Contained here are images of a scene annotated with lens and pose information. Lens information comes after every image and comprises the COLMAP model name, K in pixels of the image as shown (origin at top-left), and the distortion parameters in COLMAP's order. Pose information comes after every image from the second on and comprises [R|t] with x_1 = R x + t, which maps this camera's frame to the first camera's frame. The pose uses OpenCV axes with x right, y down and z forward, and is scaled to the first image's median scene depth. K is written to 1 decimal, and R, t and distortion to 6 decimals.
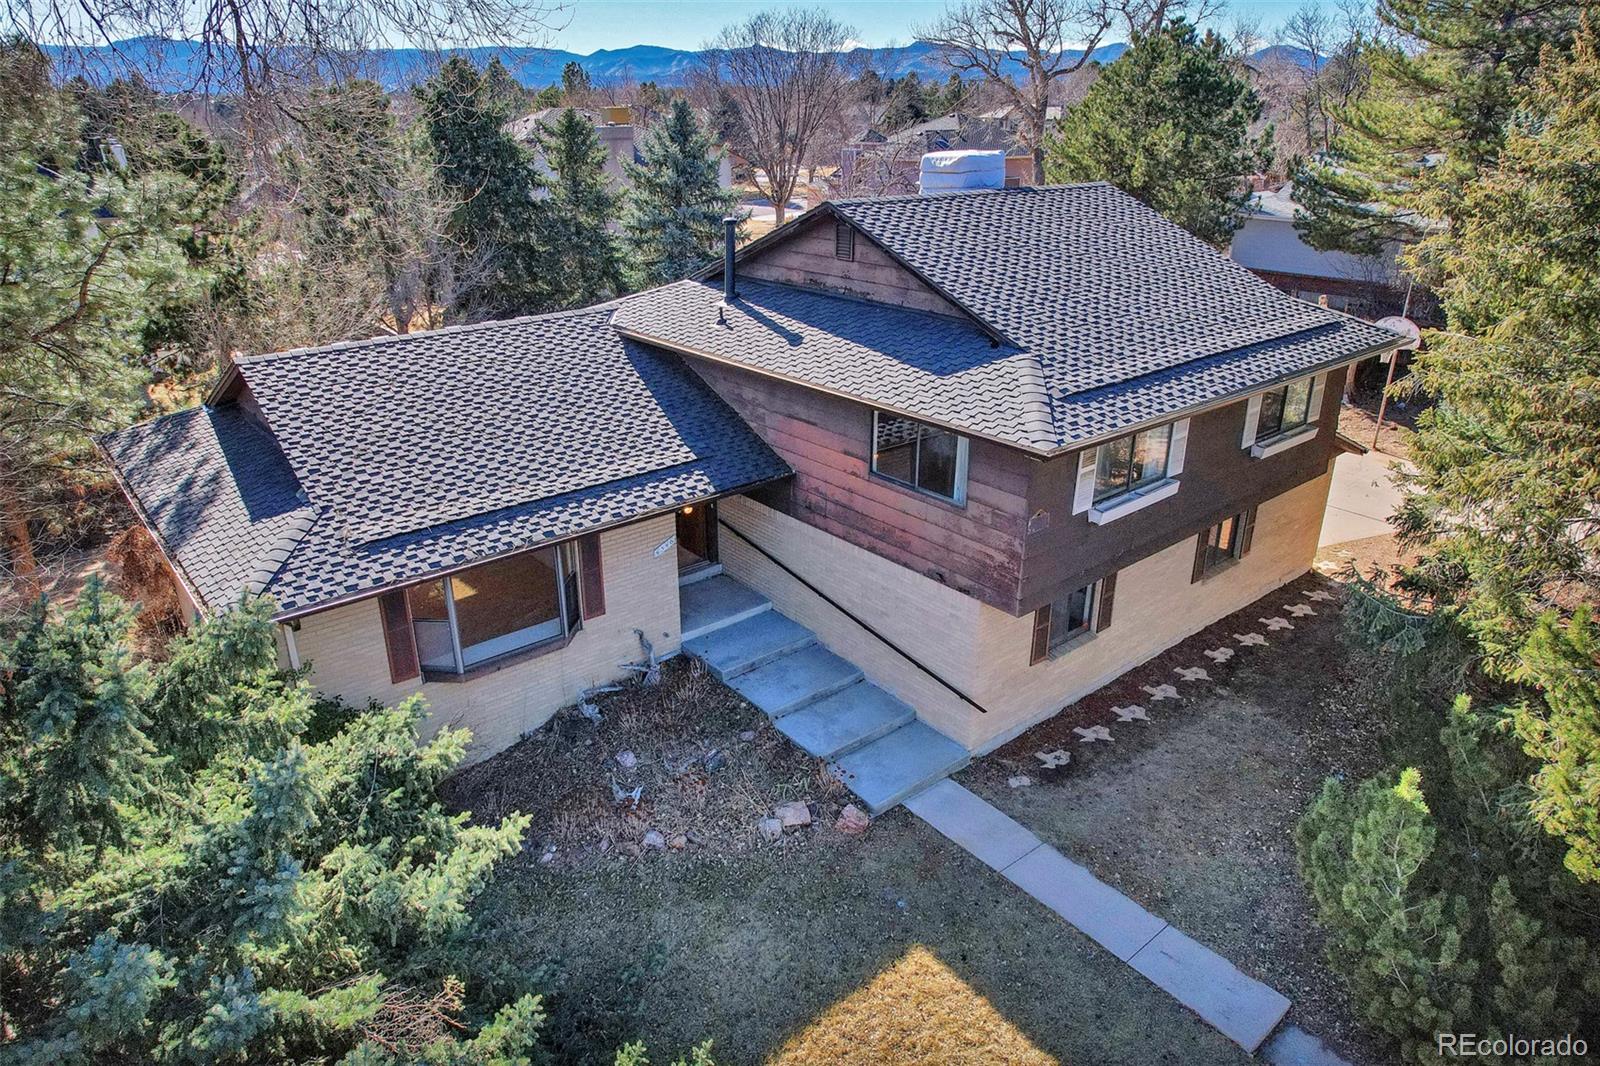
lens RADIAL K [[1023.3, 0, 794.8], [0, 1023.3, 528.9], [0, 0, 1]] dist [-0.004325, -0.003517]
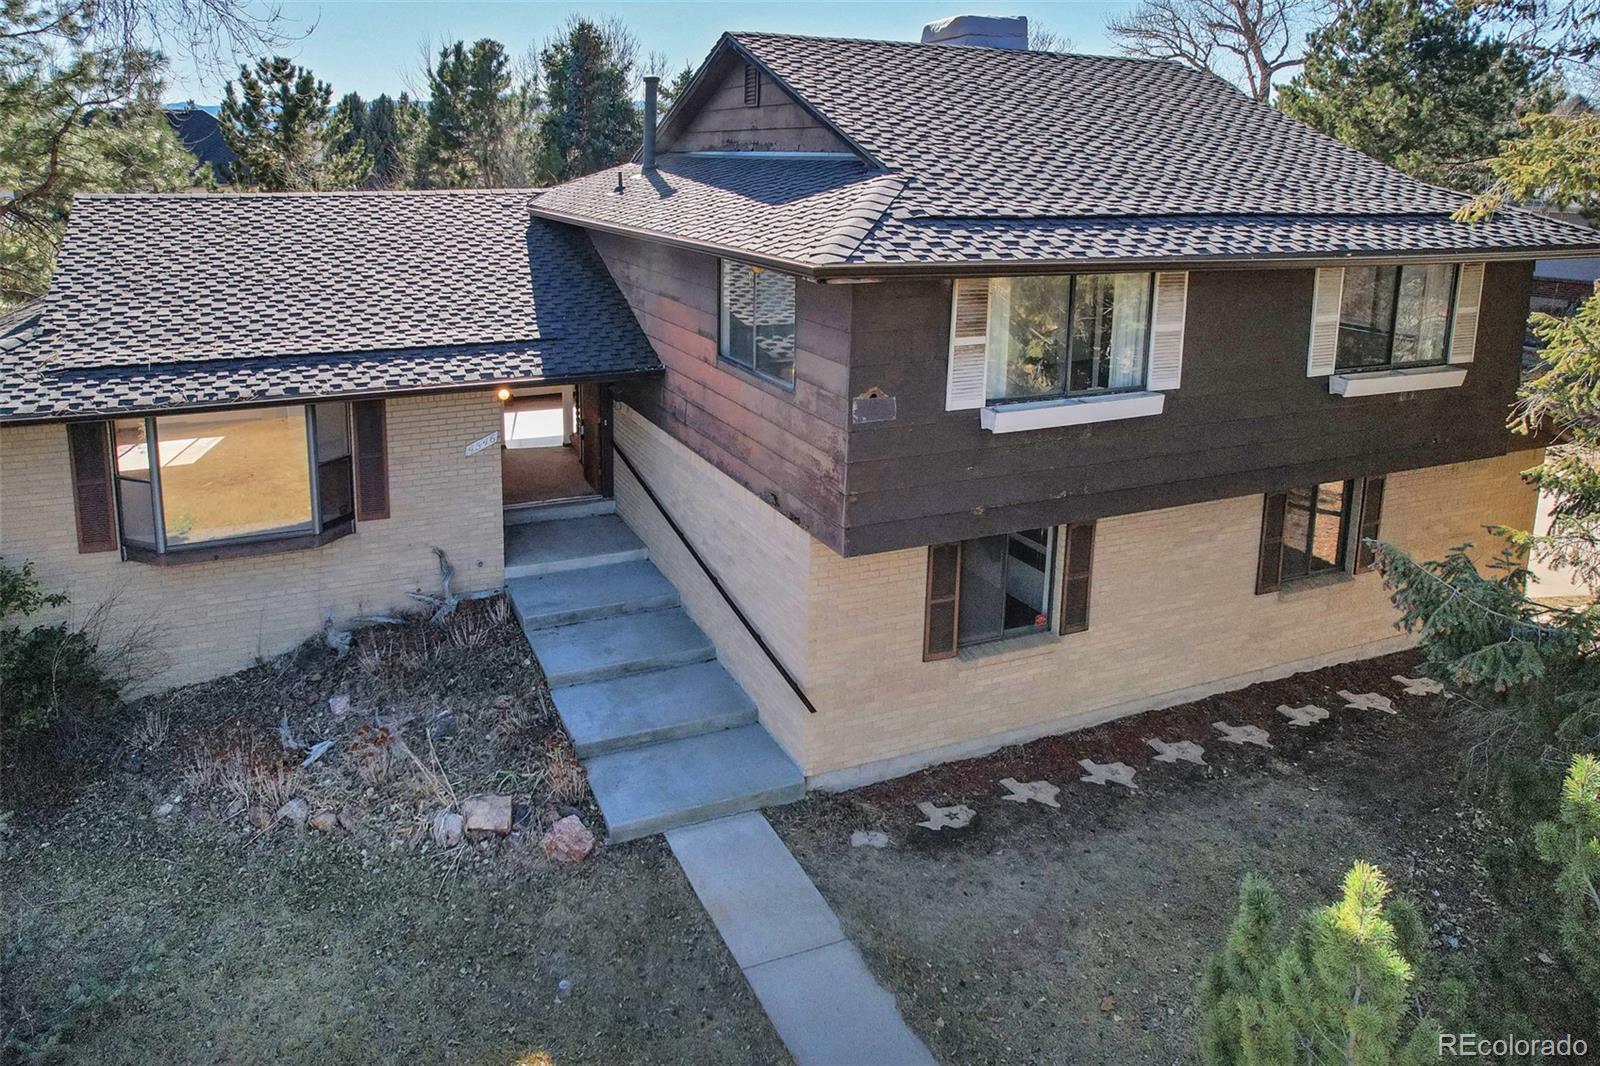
lens RADIAL K [[1023.3, 0, 846.1], [0, 1023.3, 402.9], [0, 0, 1]] dist [-0.004325, -0.003517]
pose [[0.957340, 0.060181, -0.282626, 0.367031], [-0.119460, 0.973005, -0.197460, 0.110381], [0.263113, 0.222799, 0.938686, 0.339063]]
